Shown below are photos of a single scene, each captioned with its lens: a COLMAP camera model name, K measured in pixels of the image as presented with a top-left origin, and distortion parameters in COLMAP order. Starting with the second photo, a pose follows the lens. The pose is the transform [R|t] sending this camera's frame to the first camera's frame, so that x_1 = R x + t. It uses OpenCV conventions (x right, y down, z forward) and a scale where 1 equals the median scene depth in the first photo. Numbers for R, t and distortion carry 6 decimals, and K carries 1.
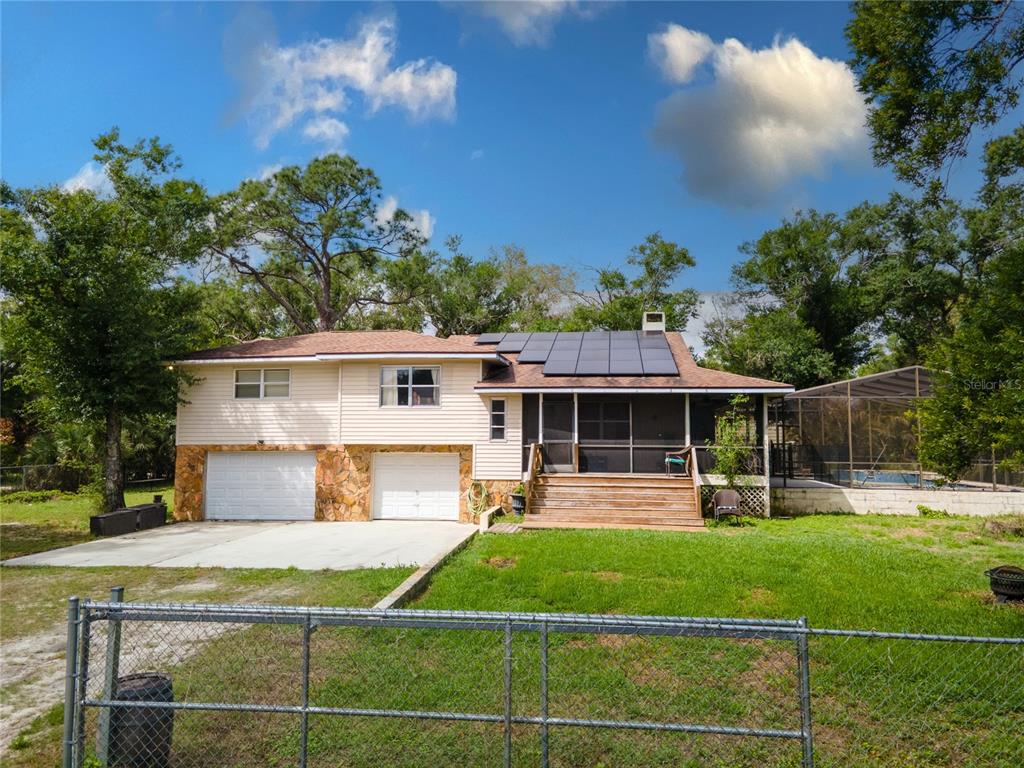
lens RADIAL K [[747.0, 0, 512.0], [0, 747.0, 384.0], [0, 0, 1]] dist [0.007202, 0.054328]
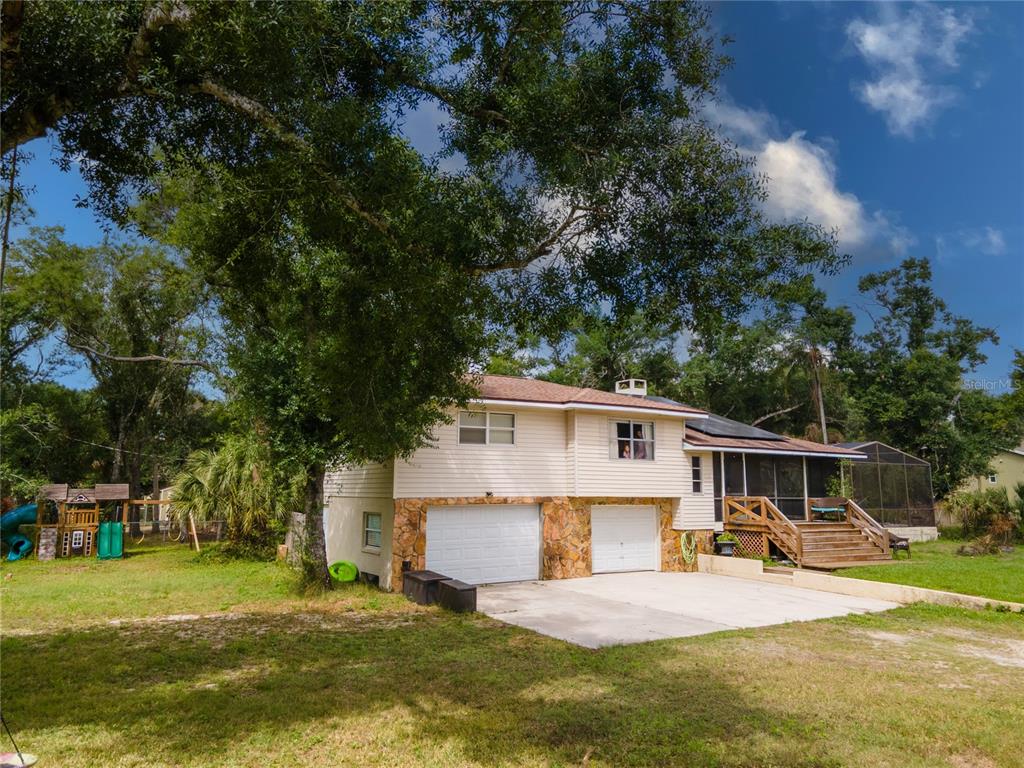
lens RADIAL K [[731.6, 0, 512.0], [0, 731.6, 384.0], [0, 0, 1]] dist [0.057437, 0.000530]
pose [[0.792627, 0.090204, 0.602997, -0.885436], [-0.051256, 0.995353, -0.081523, 0.017305], [-0.607548, 0.033710, 0.793567, 0.297524]]
